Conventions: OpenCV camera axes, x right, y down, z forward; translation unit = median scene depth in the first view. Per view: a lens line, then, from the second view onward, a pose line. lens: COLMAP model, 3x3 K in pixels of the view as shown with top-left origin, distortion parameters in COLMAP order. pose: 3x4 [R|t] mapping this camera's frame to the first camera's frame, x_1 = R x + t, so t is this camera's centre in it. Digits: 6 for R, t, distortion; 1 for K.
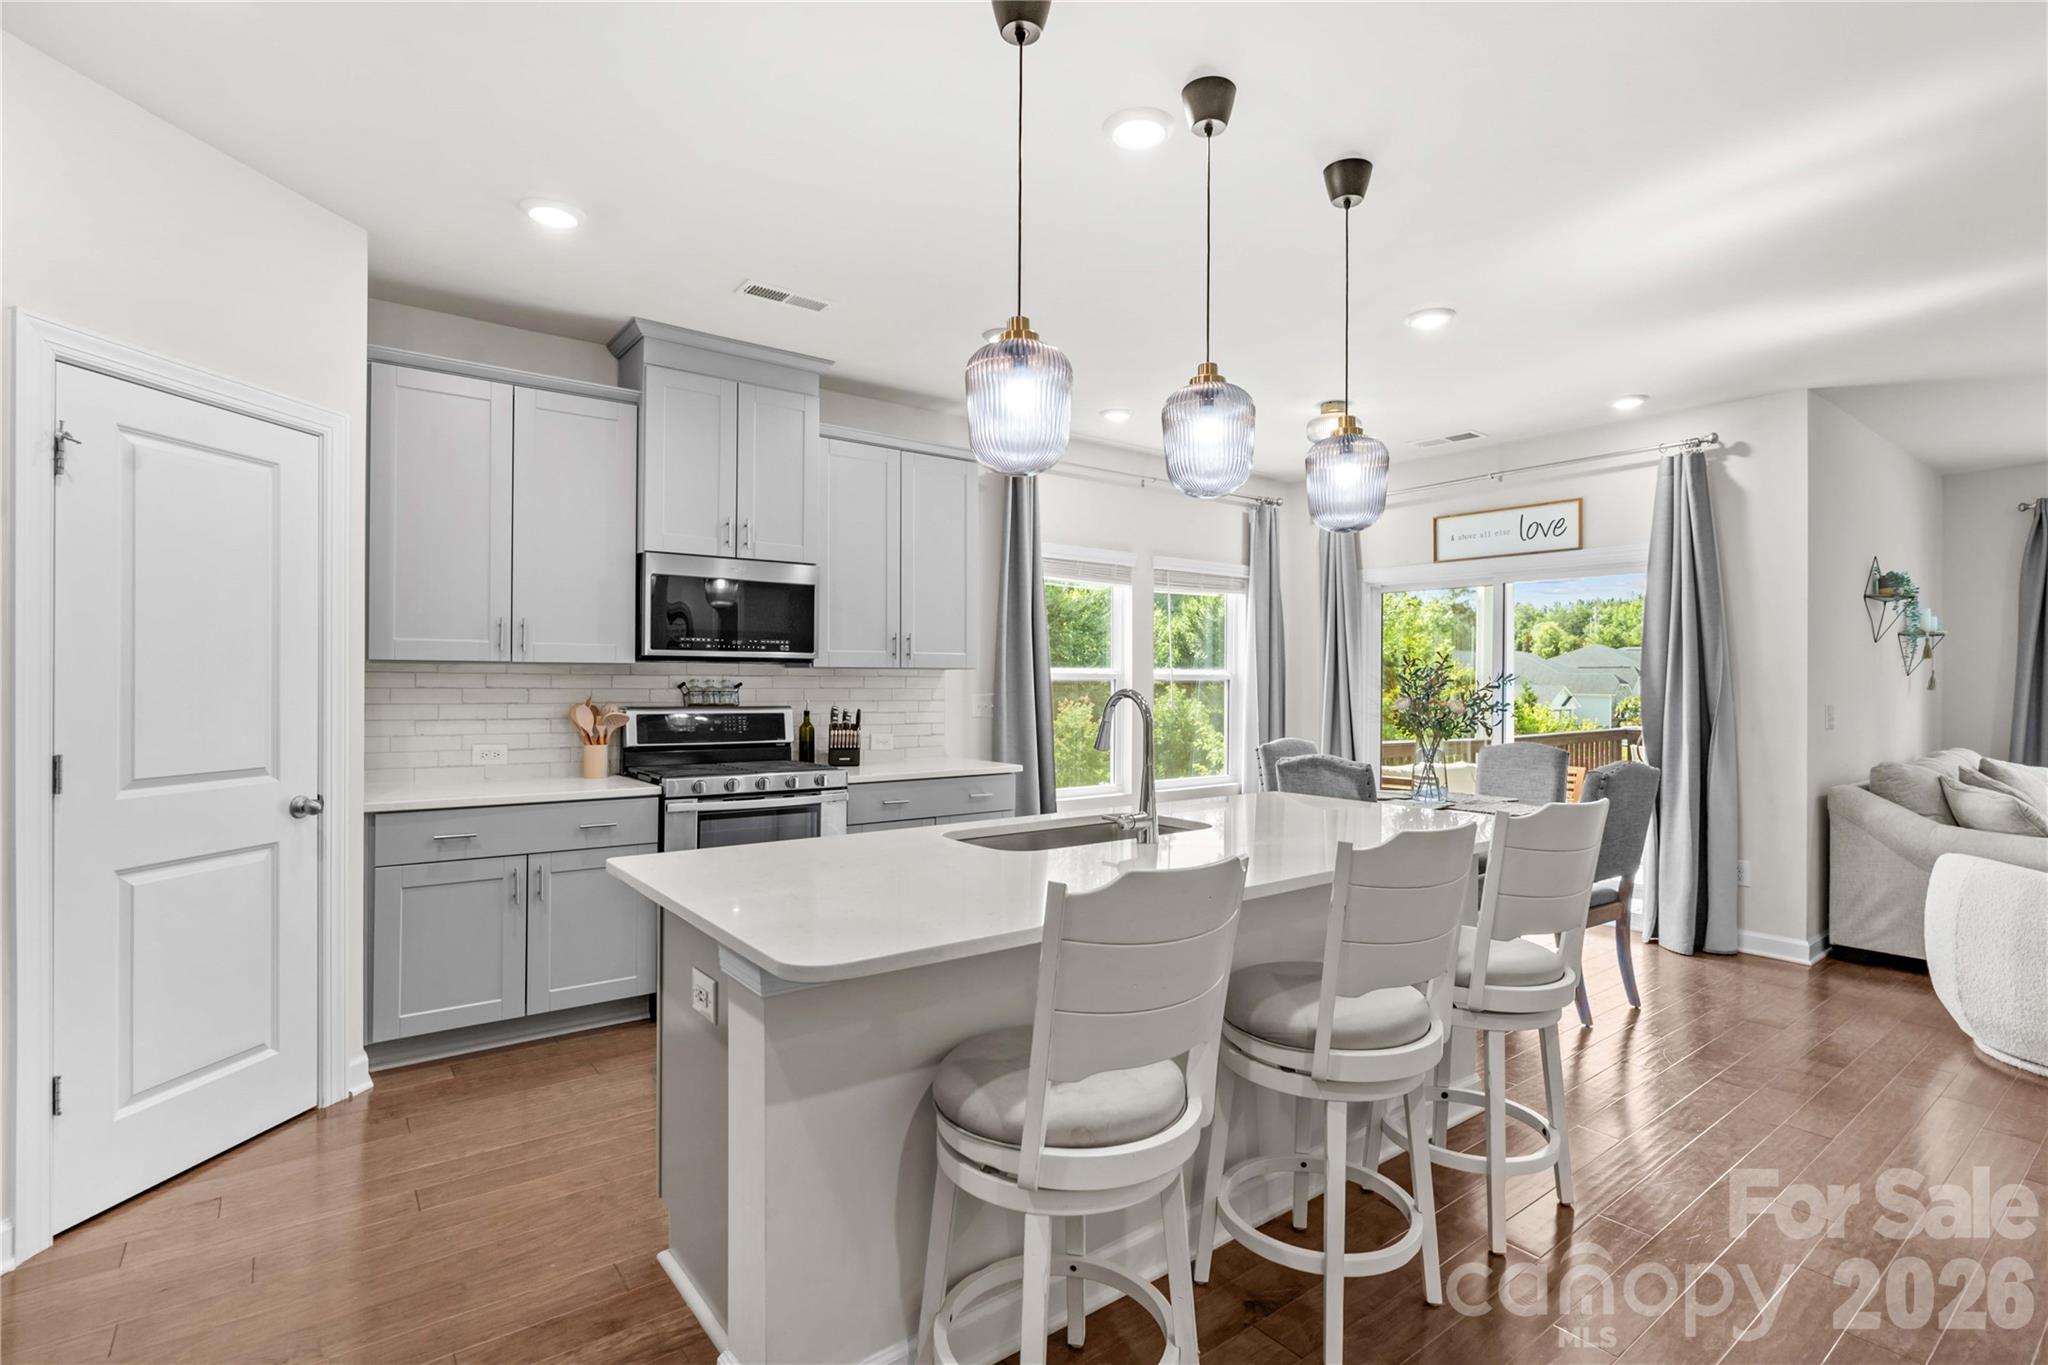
lens RADIAL K [[953.4, 0, 1031.2], [0, 953.4, 679.7], [0, 0, 1]] dist [-0.013786, 0.003667]
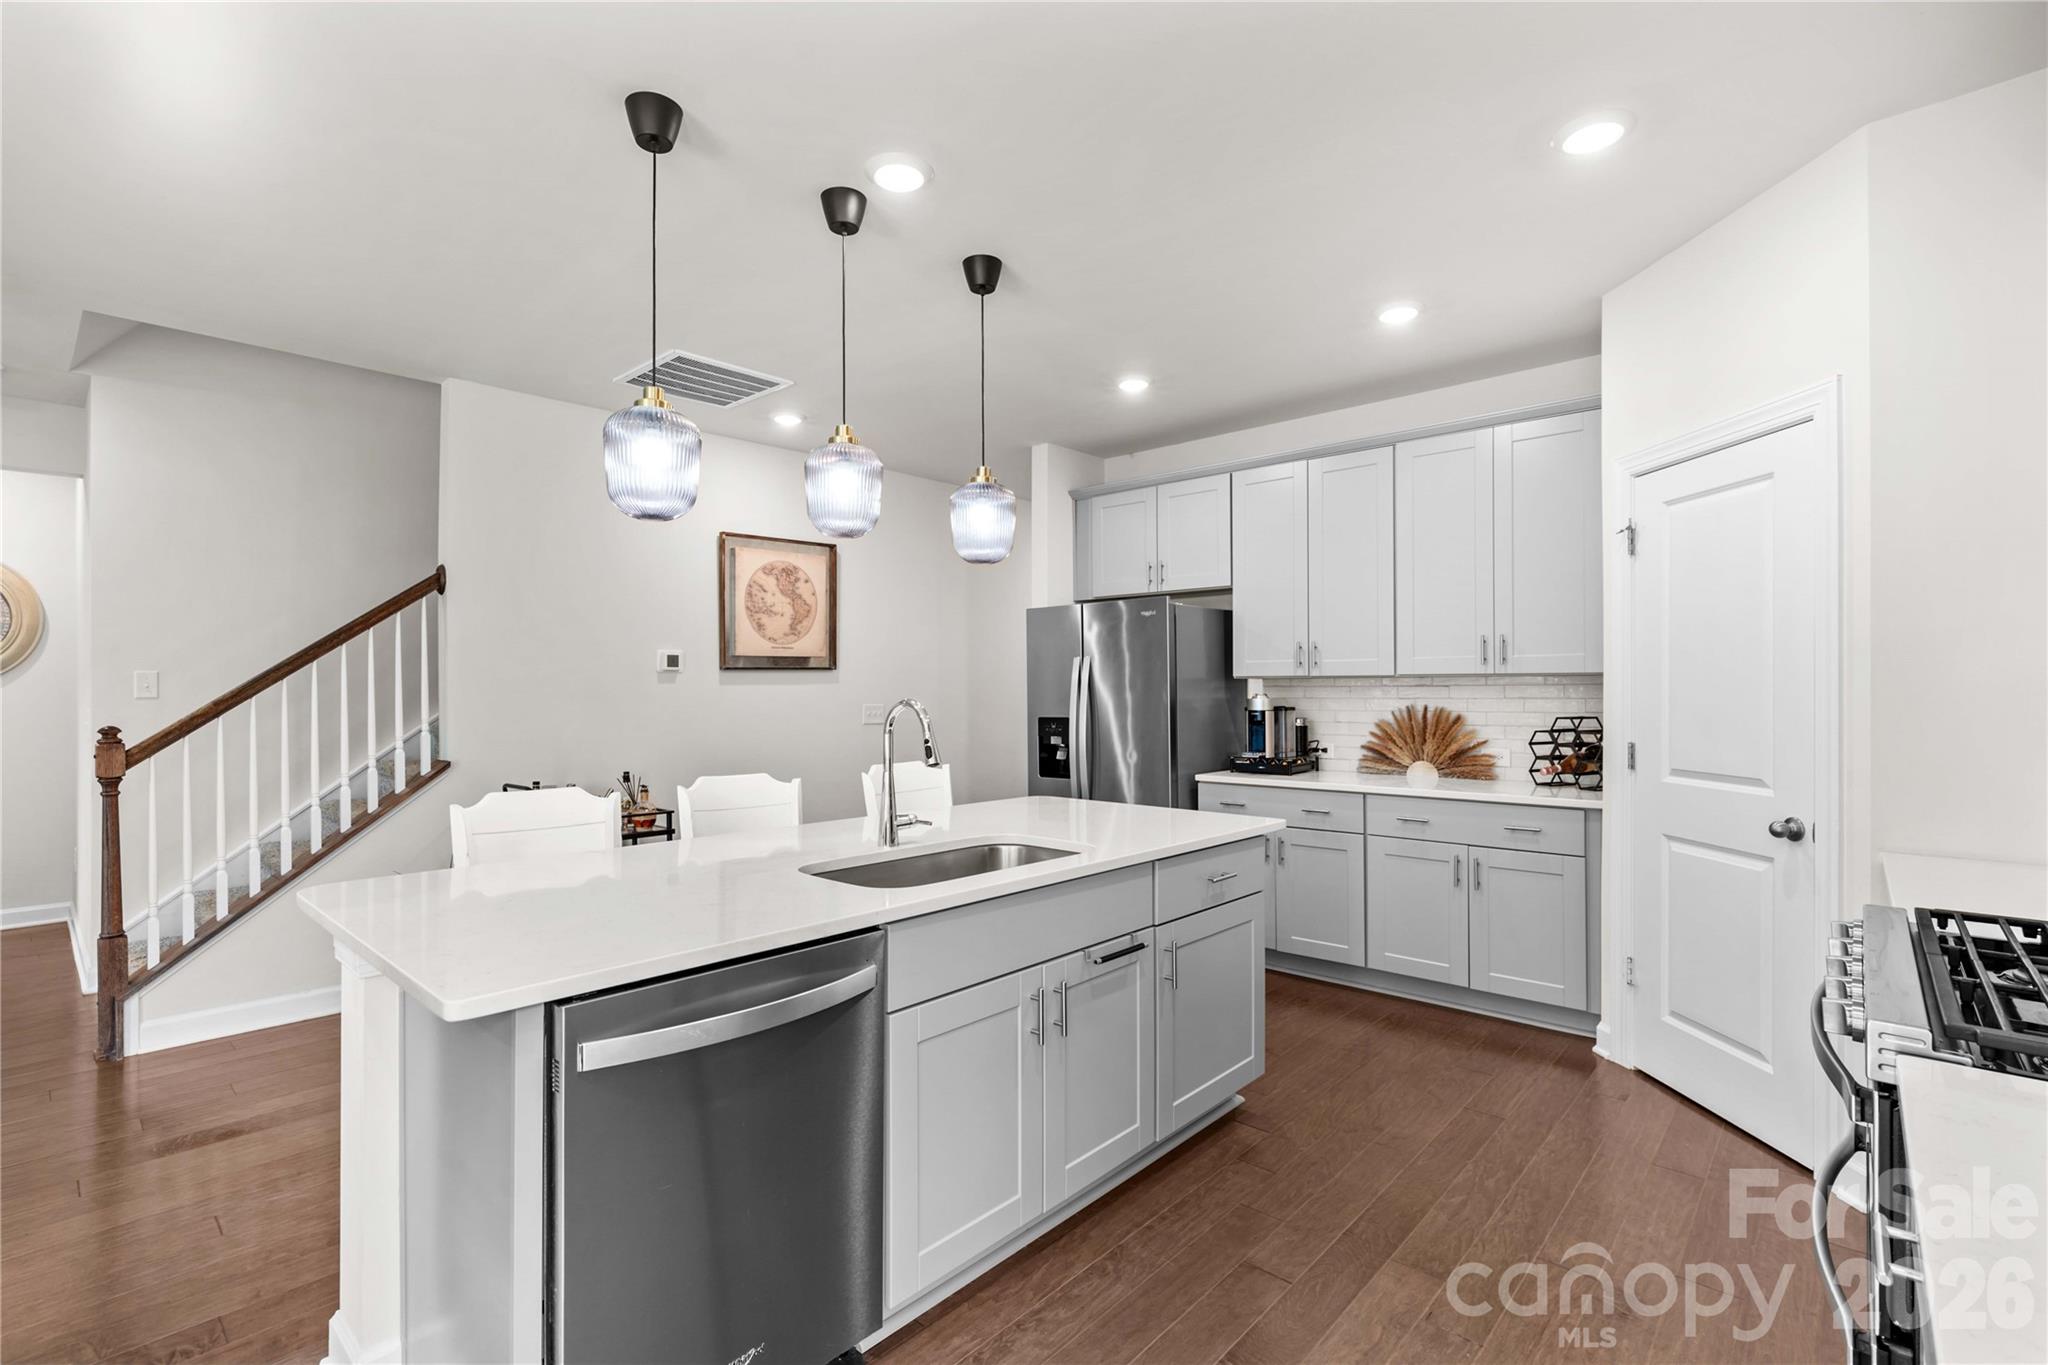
lens RADIAL K [[953.4, 0, 1013.9], [0, 953.4, 683.3], [0, 0, 1]] dist [-0.013786, 0.003667]
pose [[-0.985182, -0.003718, -0.171475, 0.088429], [-0.002807, 0.999981, -0.005550, -0.001972], [0.171492, -0.004987, -0.985173, 1.079973]]
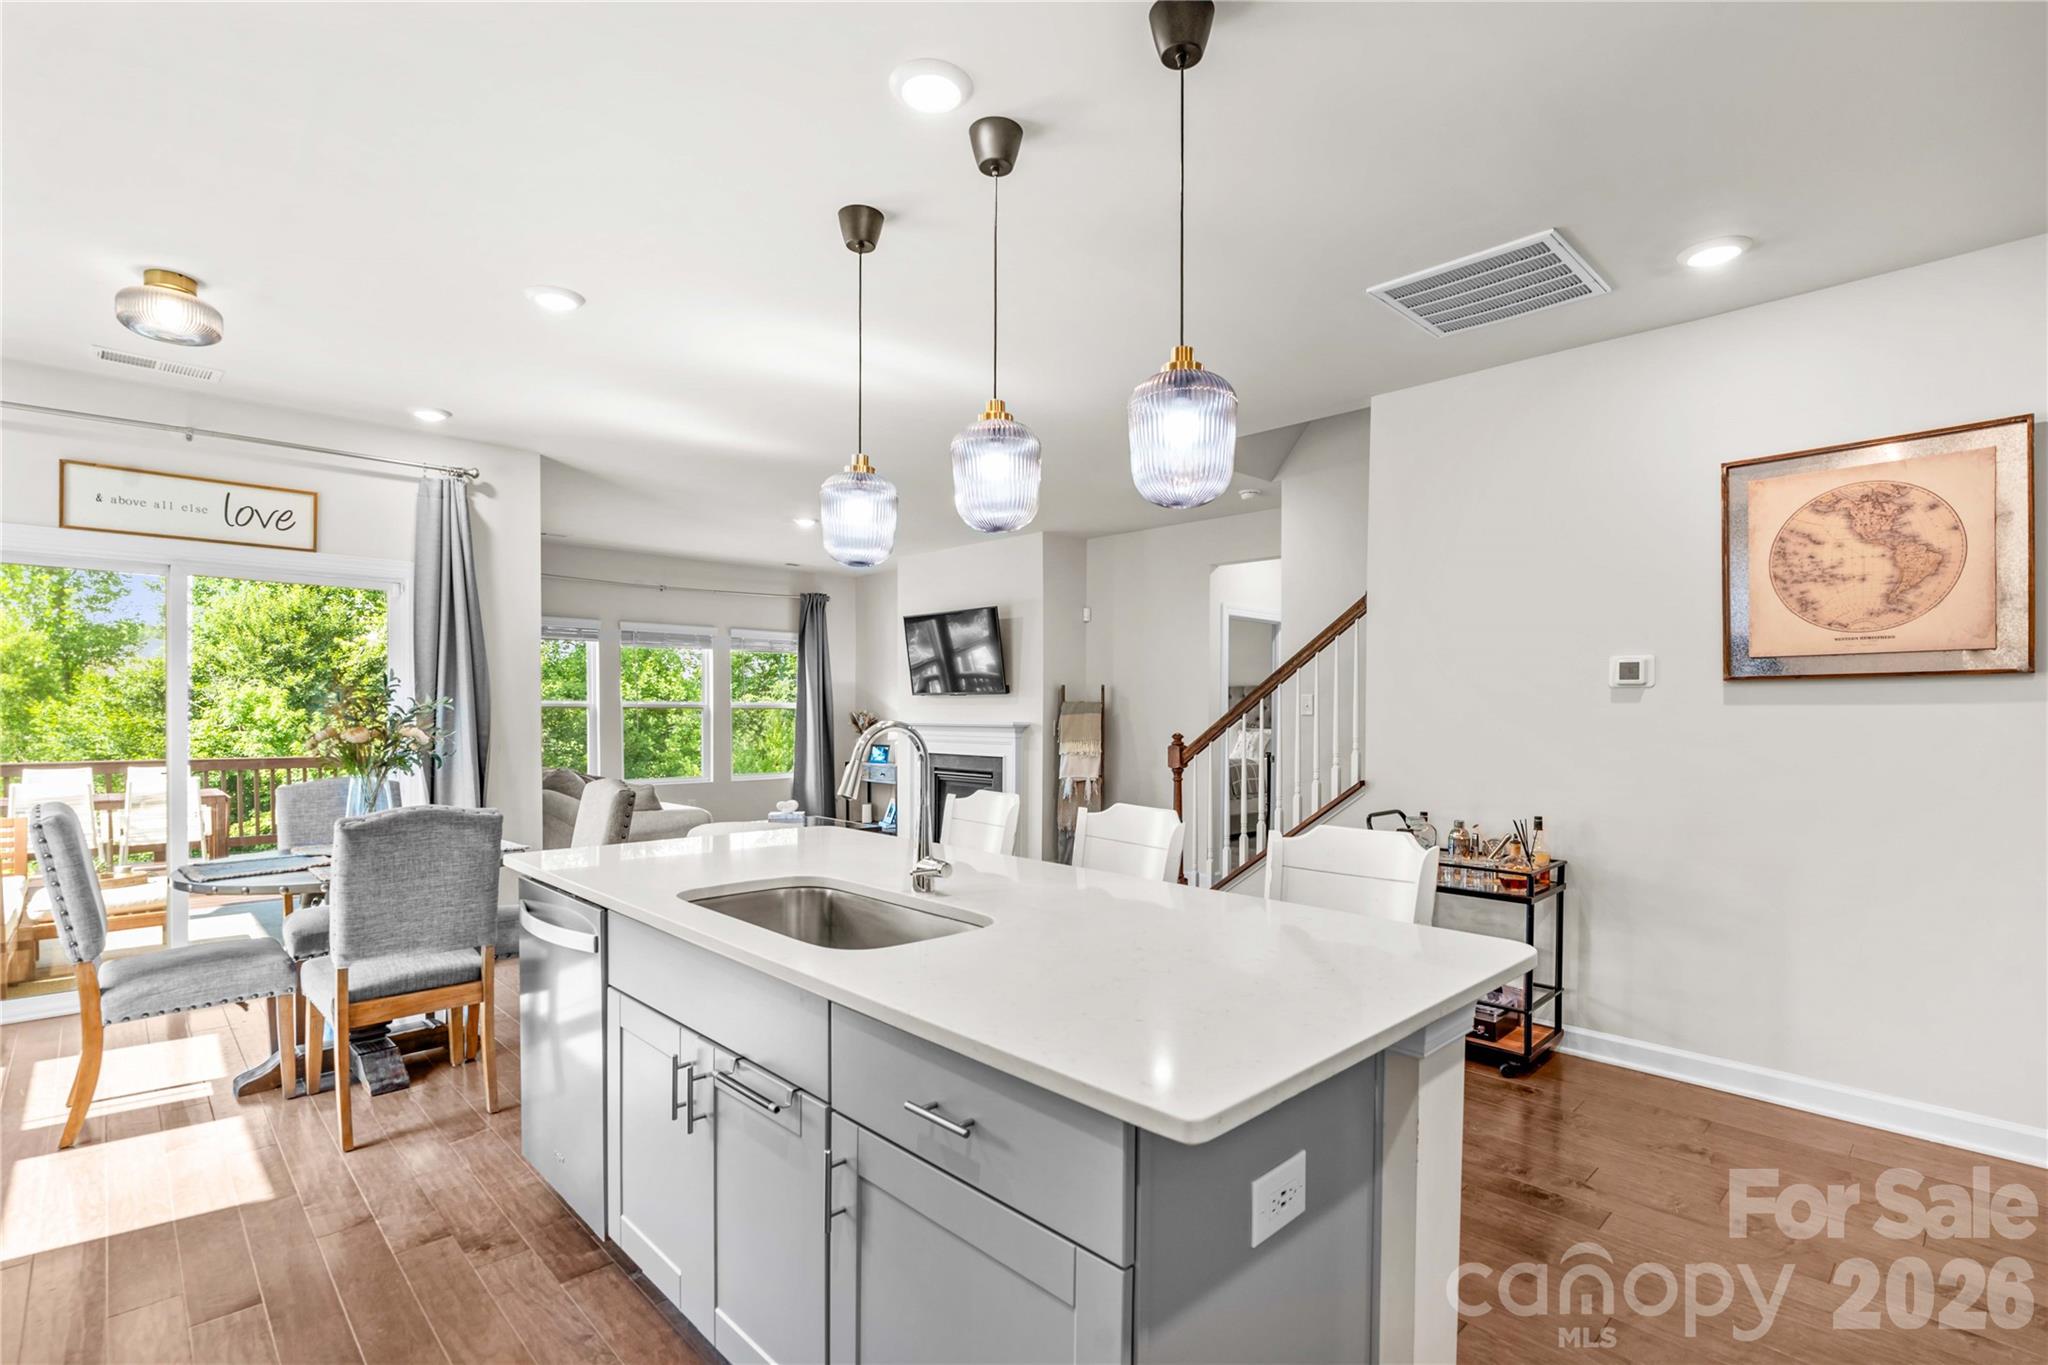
lens RADIAL K [[953.4, 0, 1022.7], [0, 953.4, 718.8], [0, 0, 1]] dist [-0.013786, 0.003667]
pose [[-0.113984, -0.017752, 0.993324, -0.407211], [-0.004889, 0.999838, 0.017308, -0.004264], [-0.993471, -0.002884, -0.114052, 0.527107]]
